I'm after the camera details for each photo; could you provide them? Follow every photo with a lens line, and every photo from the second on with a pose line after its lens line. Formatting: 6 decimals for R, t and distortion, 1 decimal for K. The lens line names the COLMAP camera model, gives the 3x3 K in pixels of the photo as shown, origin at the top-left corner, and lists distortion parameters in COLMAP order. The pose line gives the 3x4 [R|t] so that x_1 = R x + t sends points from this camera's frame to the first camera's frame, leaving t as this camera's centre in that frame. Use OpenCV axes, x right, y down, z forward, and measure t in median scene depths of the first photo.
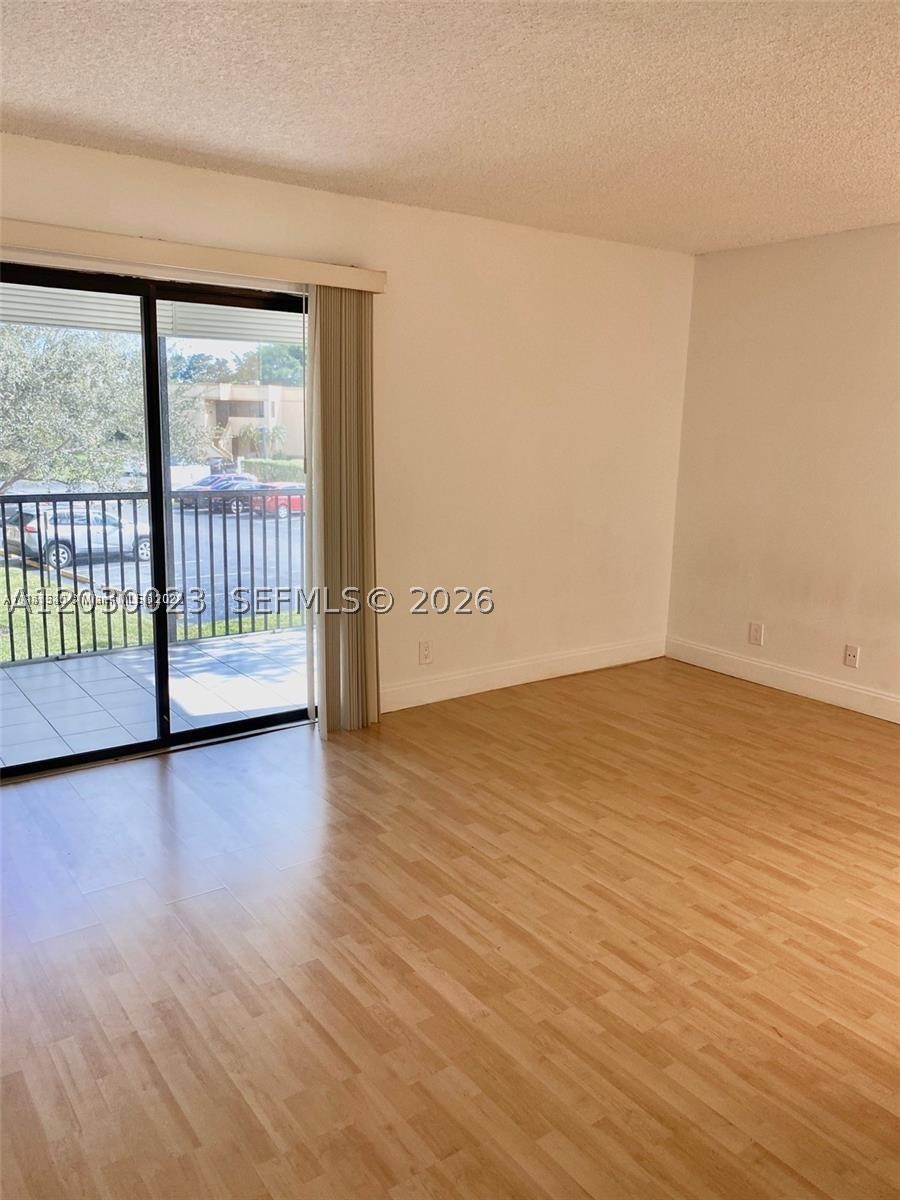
lens RADIAL K [[918.7, 0, 445.8], [0, 918.7, 602.1], [0, 0, 1]] dist [0.032386, -0.015927]
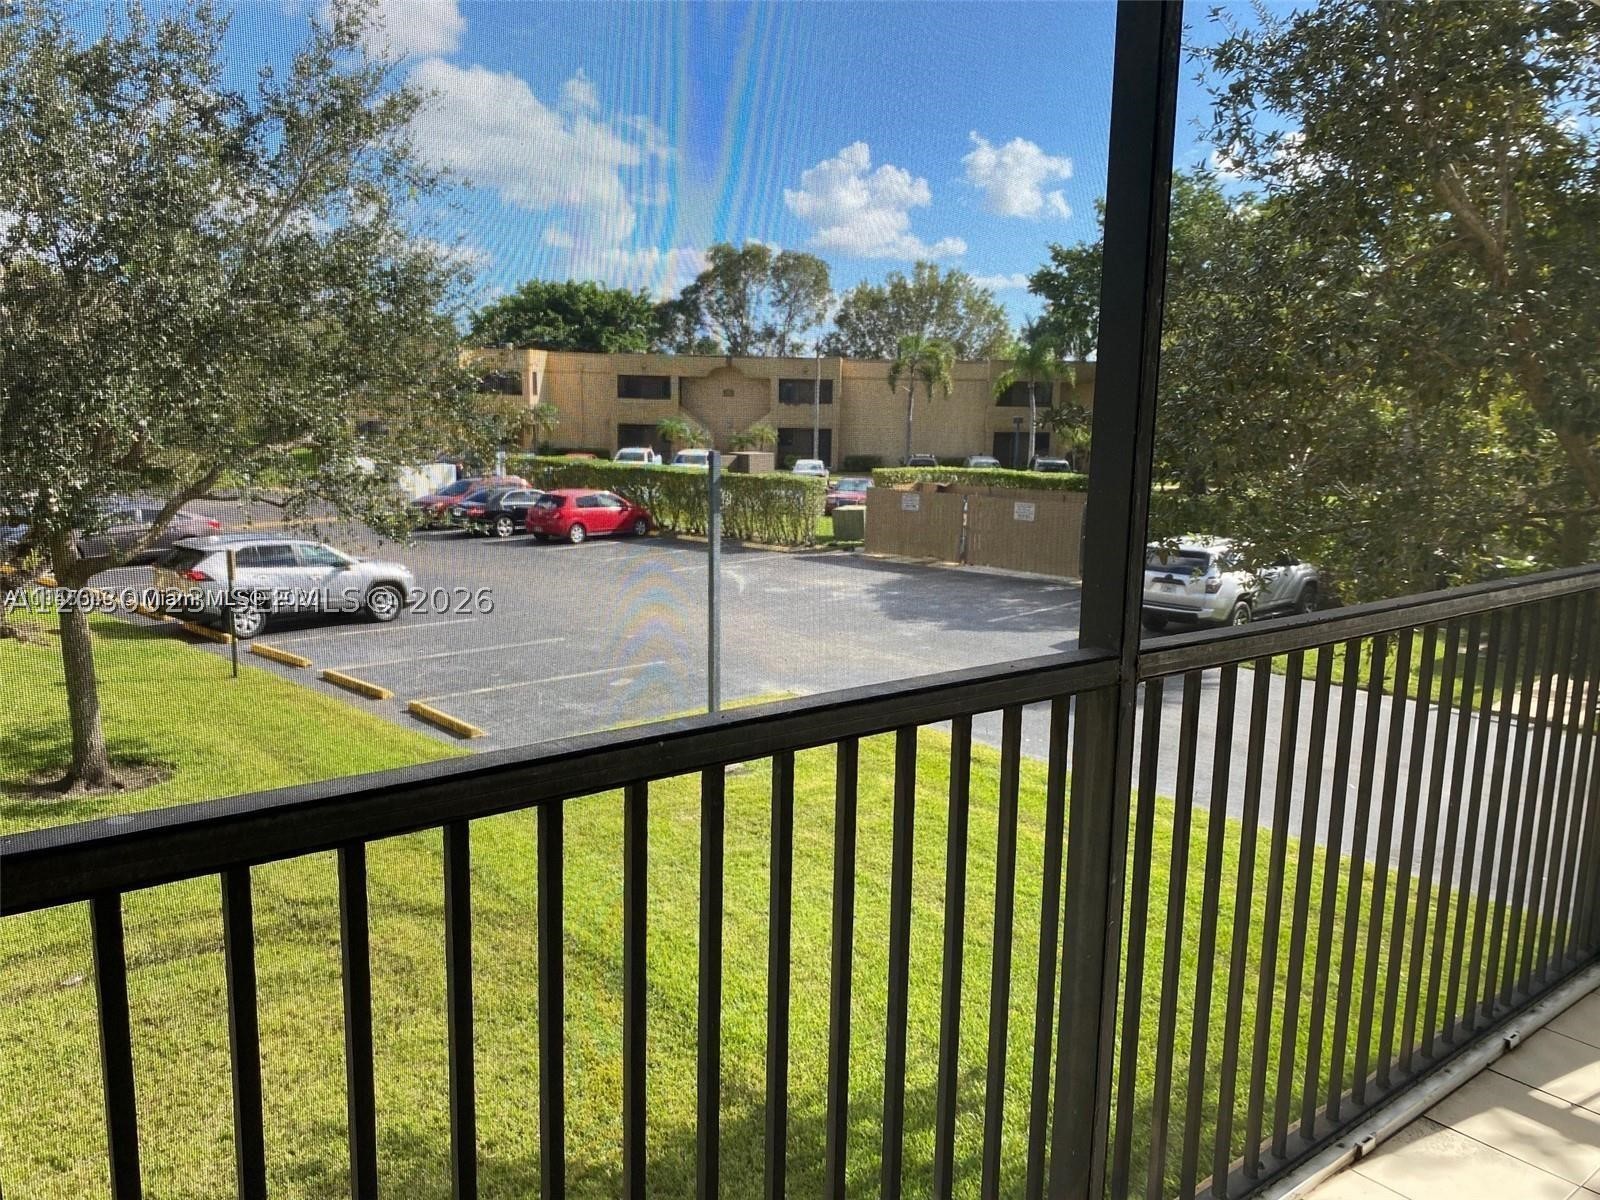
lens RADIAL K [[1224.9, 0, 800.0], [0, 1224.9, 600.0], [0, 0, 1]] dist [0.032386, -0.015927]
pose [[0.998451, -0.011994, 0.054323, -0.057316], [0.013834, 0.999339, -0.033631, -0.017235], [-0.053884, 0.034331, 0.997957, 0.102135]]
